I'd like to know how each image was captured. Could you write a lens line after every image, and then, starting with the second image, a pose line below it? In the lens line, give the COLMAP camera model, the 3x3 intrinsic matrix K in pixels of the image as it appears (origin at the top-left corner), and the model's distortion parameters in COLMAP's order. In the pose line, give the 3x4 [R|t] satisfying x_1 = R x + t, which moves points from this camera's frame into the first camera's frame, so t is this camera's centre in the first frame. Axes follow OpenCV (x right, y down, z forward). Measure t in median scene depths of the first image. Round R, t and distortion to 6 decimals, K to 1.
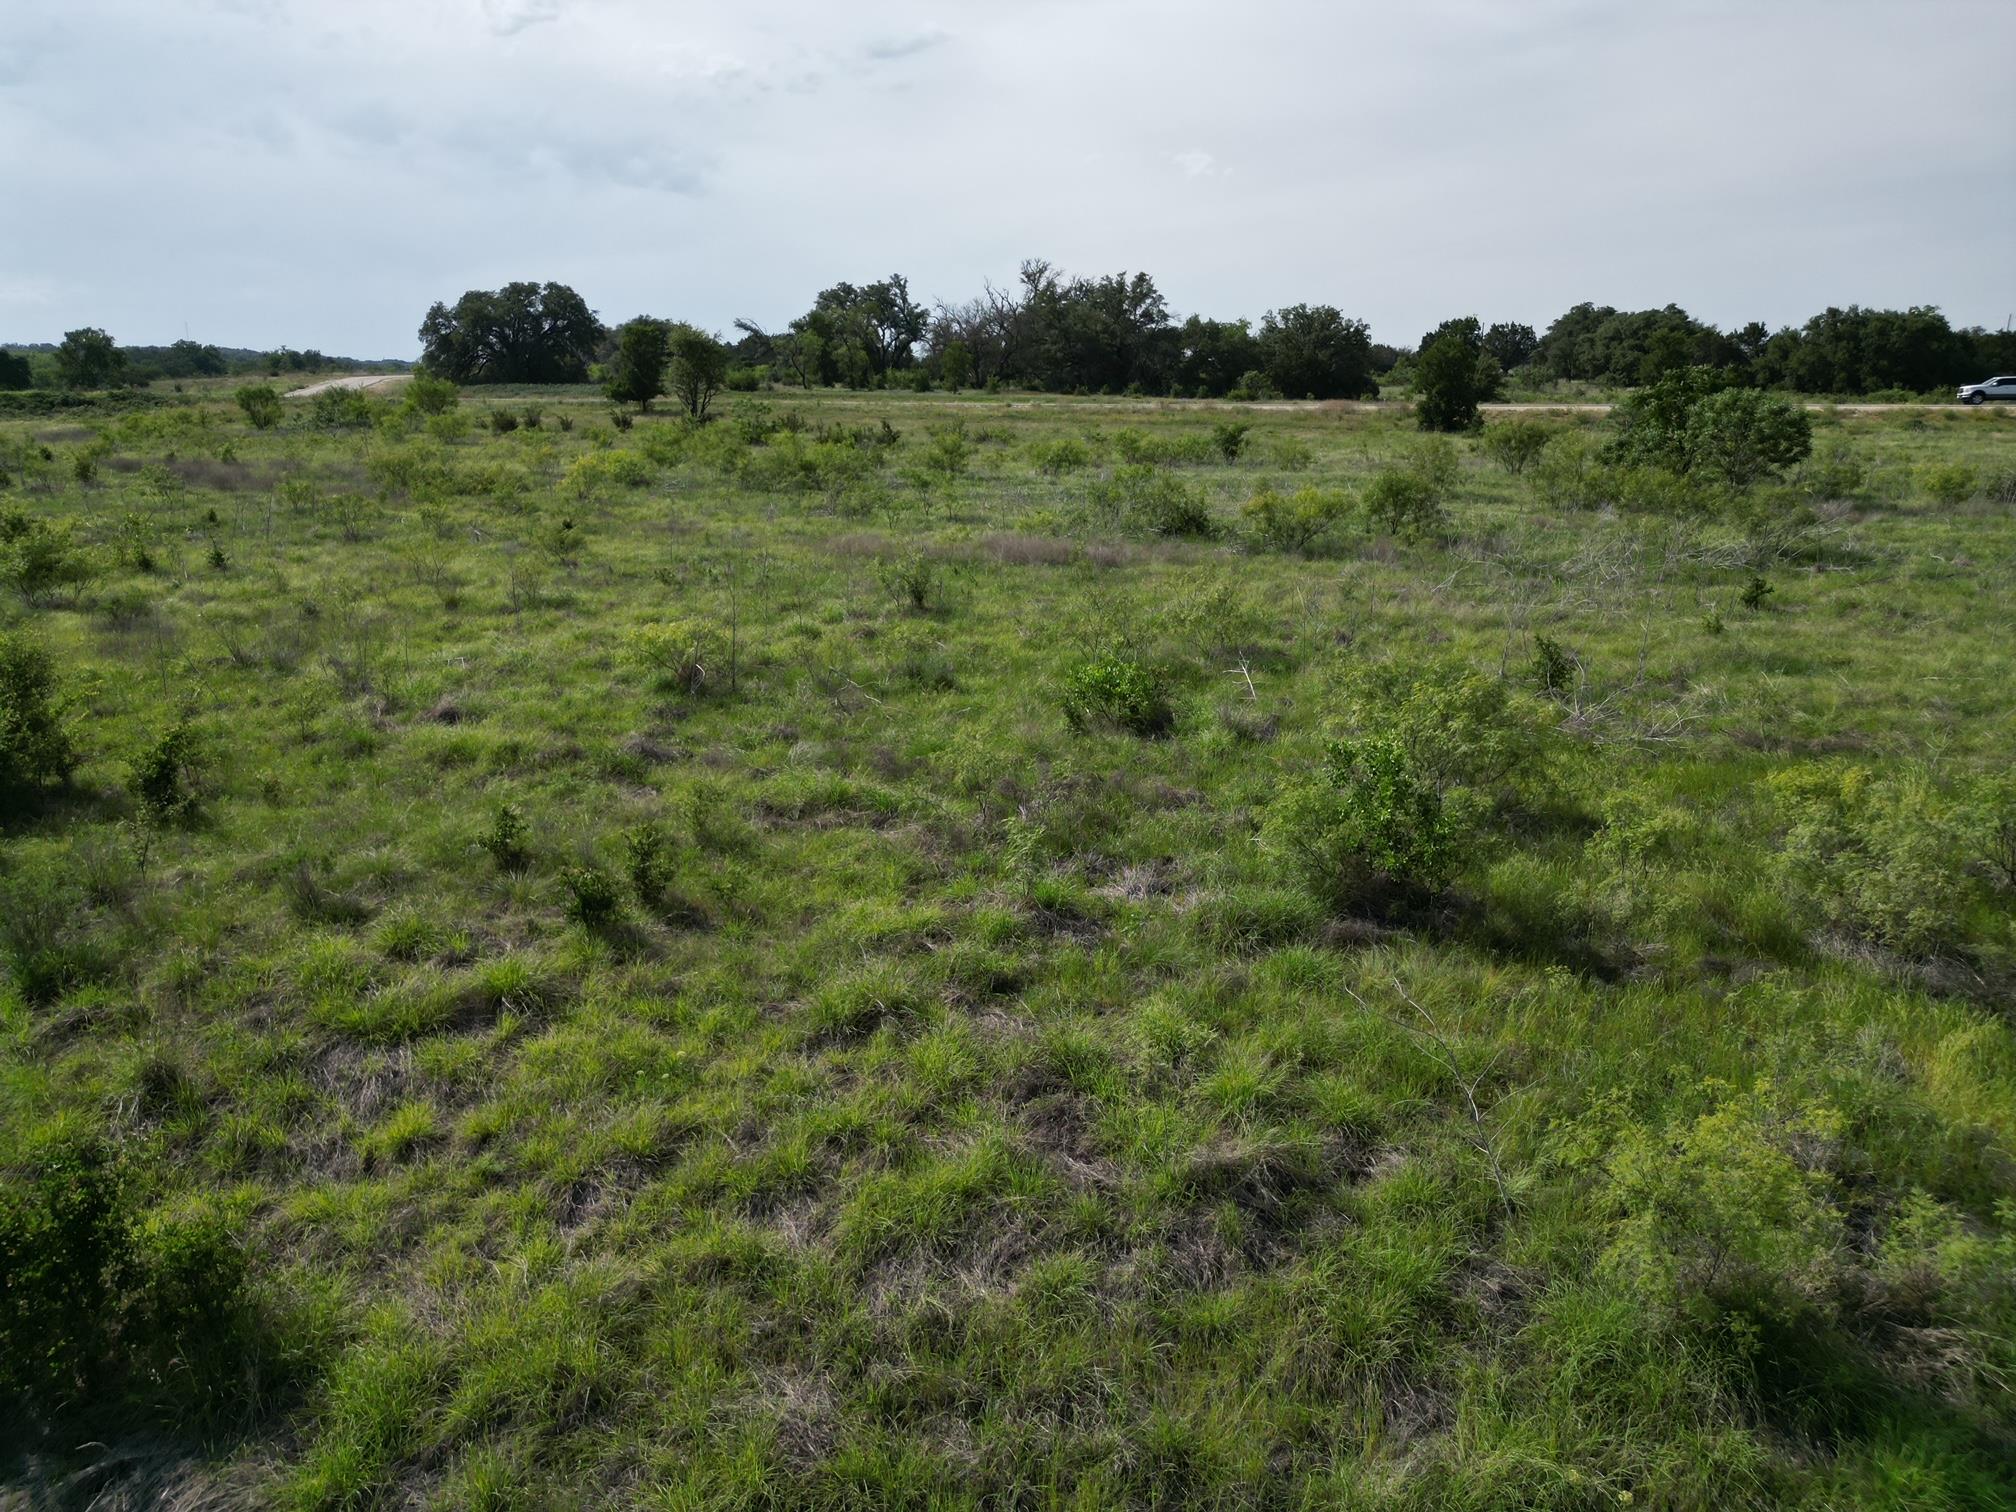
lens RADIAL K [[1443.9, 0, 990.6], [0, 1443.9, 769.2], [0, 0, 1]] dist [0.048060, -0.031097]
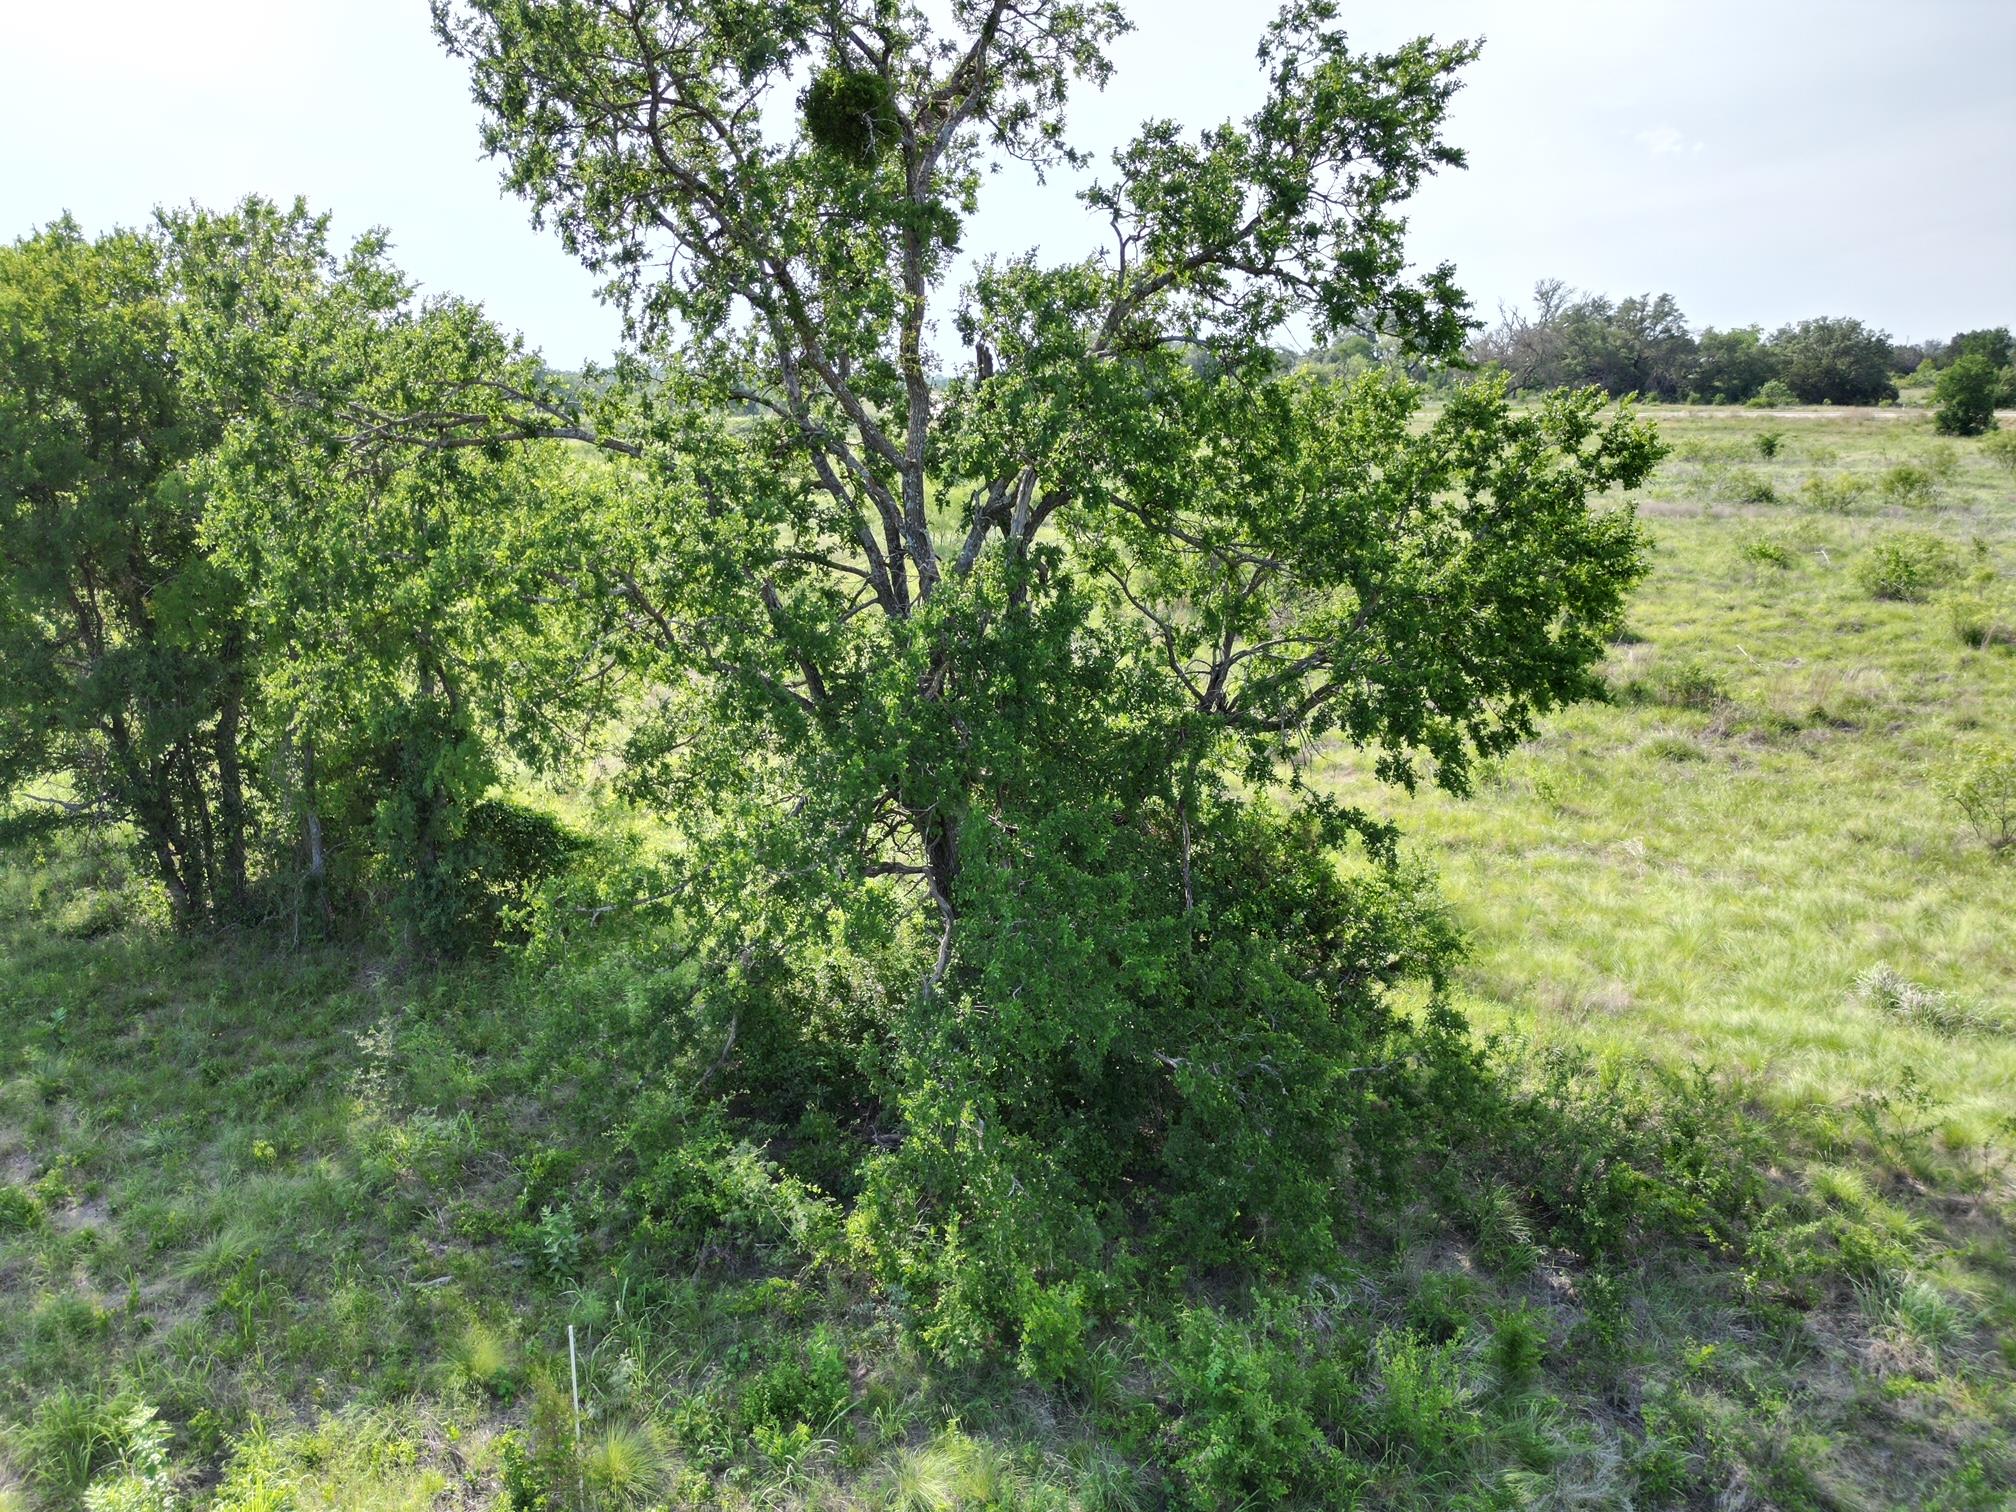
lens RADIAL K [[1443.9, 0, 1017.4], [0, 1443.9, 752.7], [0, 0, 1]] dist [0.048060, -0.031097]
pose [[0.962285, 0.054601, -0.266508, -0.059342], [-0.057925, 0.998310, -0.004620, 0.047885], [0.265805, 0.019883, 0.963822, -0.221922]]
